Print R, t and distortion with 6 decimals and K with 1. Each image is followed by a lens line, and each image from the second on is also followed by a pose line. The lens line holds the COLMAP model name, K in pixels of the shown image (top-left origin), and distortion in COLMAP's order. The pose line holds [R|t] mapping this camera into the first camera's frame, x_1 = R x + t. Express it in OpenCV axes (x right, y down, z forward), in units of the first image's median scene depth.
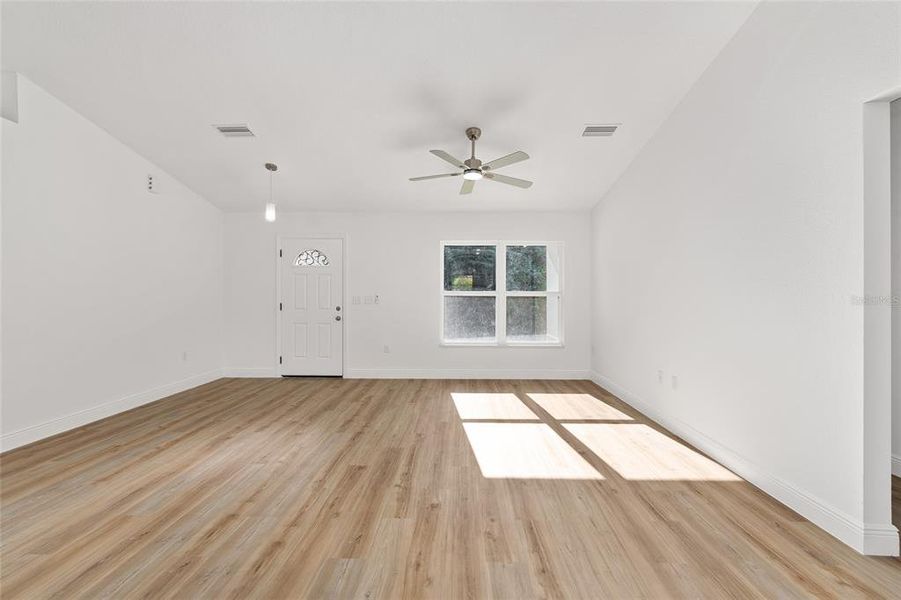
lens RADIAL K [[361.5, 0, 452.2], [0, 361.5, 294.6], [0, 0, 1]] dist [-0.001860, 0.000767]
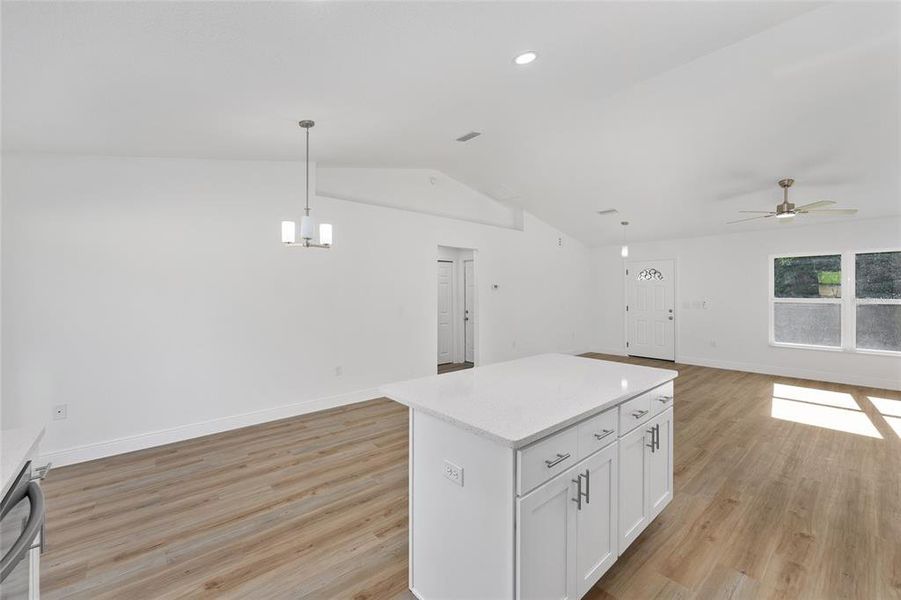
lens RADIAL K [[361.5, 0, 456.4], [0, 361.5, 295.2], [0, 0, 1]] dist [-0.001860, 0.000767]
pose [[0.675877, -0.000023, -0.737014, 0.215582], [0.010061, 0.999907, 0.009194, -0.062791], [0.736945, -0.013629, 0.675815, -0.779425]]
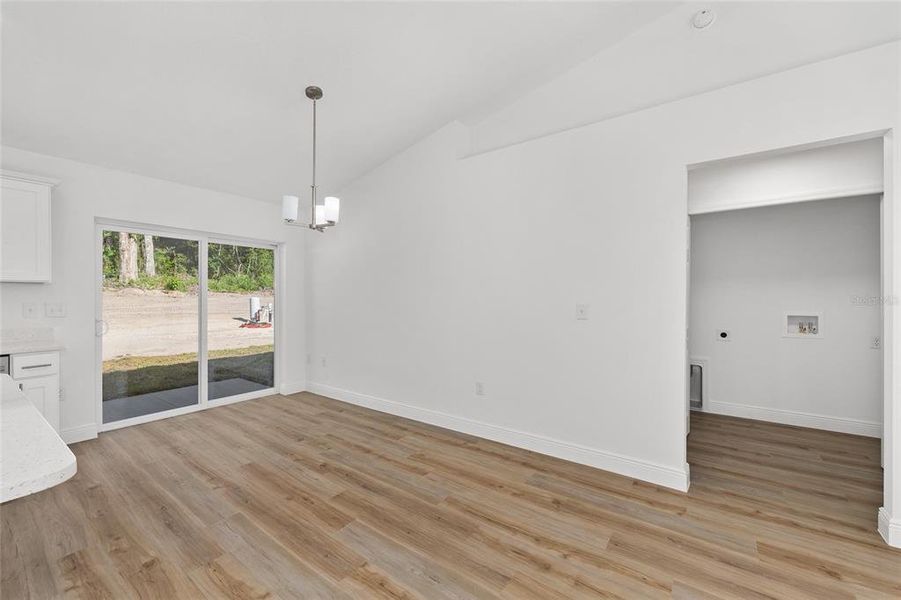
lens RADIAL K [[361.5, 0, 452.6], [0, 361.5, 294.6], [0, 0, 1]] dist [-0.001860, 0.000767]
pose [[-0.570120, -0.007955, -0.821523, -0.194226], [0.005987, 0.999886, -0.013837, -0.018490], [0.821540, -0.012807, -0.570007, 0.248897]]
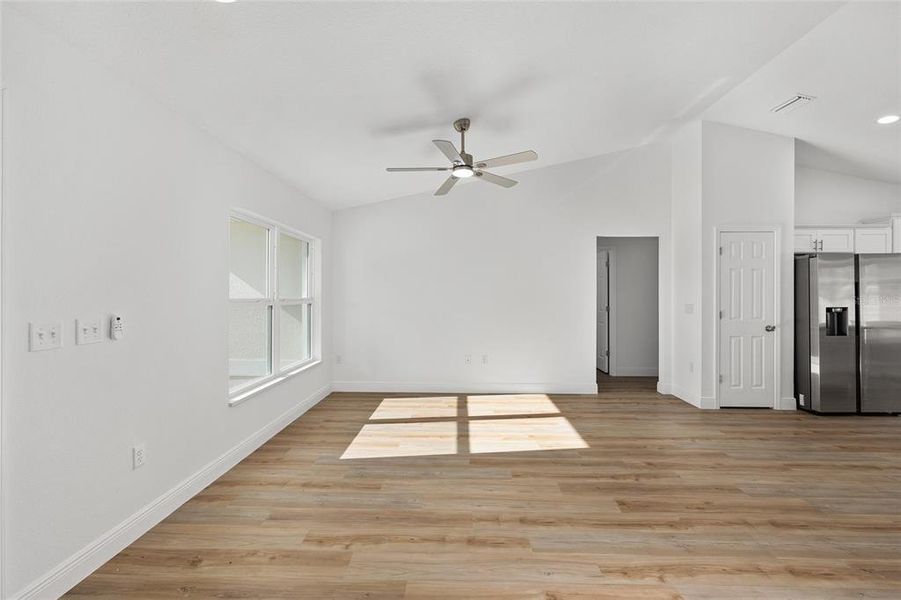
lens RADIAL K [[361.5, 0, 453.0], [0, 361.5, 297.4], [0, 0, 1]] dist [-0.001860, 0.000767]
pose [[0.007019, -0.010553, 0.999920, -0.834953], [-0.007413, 0.999916, 0.010605, -0.032441], [-0.999948, -0.007487, 0.006941, 1.025588]]
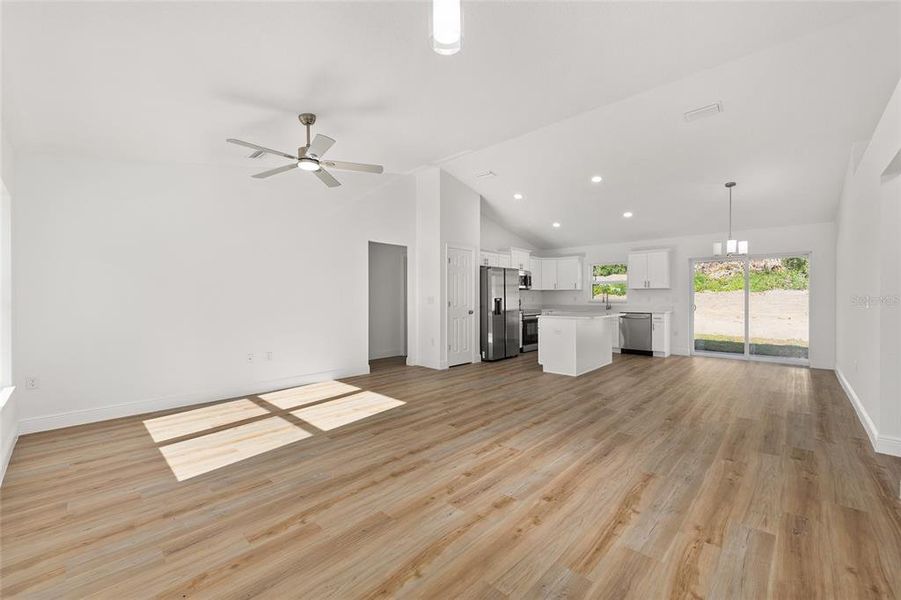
lens RADIAL K [[361.5, 0, 452.8], [0, 361.5, 302.0], [0, 0, 1]] dist [-0.001860, 0.000767]
pose [[-0.739044, -0.008870, 0.673598, -0.834746], [-0.005294, 0.999959, 0.007359, 0.007899], [-0.673636, 0.001872, -0.739061, 1.439704]]
